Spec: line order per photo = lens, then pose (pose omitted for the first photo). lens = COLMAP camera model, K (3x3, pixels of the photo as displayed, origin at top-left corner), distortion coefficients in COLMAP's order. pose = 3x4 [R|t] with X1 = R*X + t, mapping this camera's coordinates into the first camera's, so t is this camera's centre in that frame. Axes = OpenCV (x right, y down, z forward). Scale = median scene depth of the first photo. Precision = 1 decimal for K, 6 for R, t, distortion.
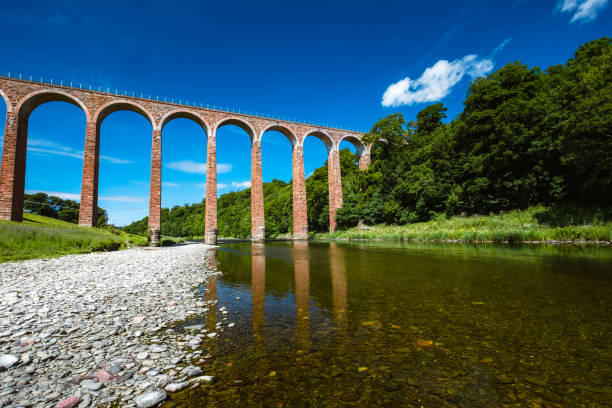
lens RADIAL K [[276.8, 0, 306.0], [0, 276.8, 204.0], [0, 0, 1]] dist [-0.002540, -0.001493]
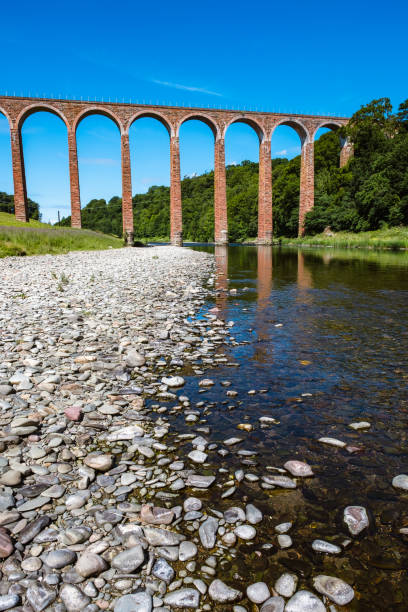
lens RADIAL K [[425.9, 0, 209.9], [0, 425.9, 304.8], [0, 0, 1]] dist [-0.013005, -0.001165]
pose [[0.979744, 0.053619, -0.192944, 0.092412], [-0.001151, 0.964979, 0.262324, -0.058280], [0.200252, -0.256788, 0.945494, -0.495050]]
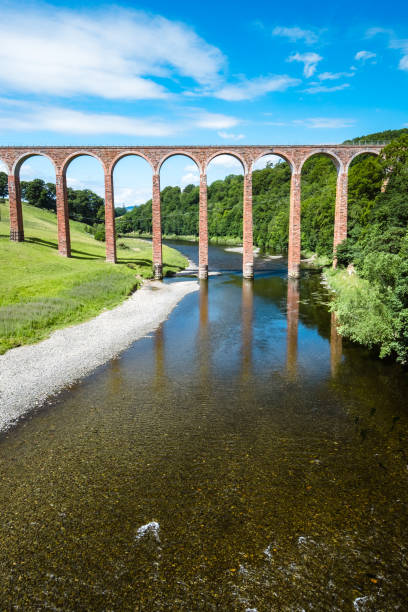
lens RADIAL K [[533.5, 0, 204.0], [0, 533.5, 306.0], [0, 0, 1]] dist [0.006422, -0.000015]
pose [[0.910025, 0.096613, -0.403139, 0.454858], [0.019729, 0.961269, 0.274905, -0.285782], [0.414084, -0.258124, 0.872872, -0.762862]]
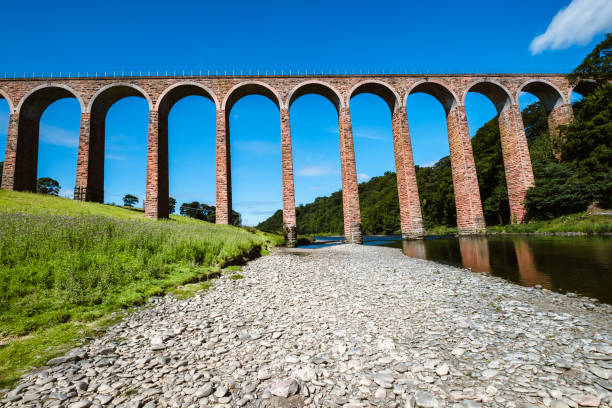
lens RADIAL K [[260.7, 0, 306.0], [0, 260.7, 204.0], [0, 0, 1]] dist [-0.001659, -0.000298]
pose [[0.928816, -0.060552, -0.365560, -0.166872], [0.062587, 0.998020, -0.006292, 0.026112], [0.365217, -0.017035, 0.930767, 0.225679]]
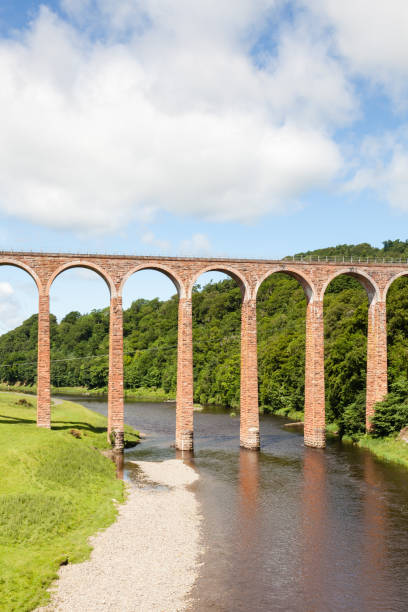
lens RADIAL K [[798.9, 0, 204.3], [0, 798.9, 372.1], [0, 0, 1]] dist [0.010068, 0.001427]
pose [[0.971456, 0.042594, -0.233366, 0.162503], [-0.012666, 0.991659, 0.128268, -0.284776], [0.236883, -0.121651, 0.963892, -0.851900]]
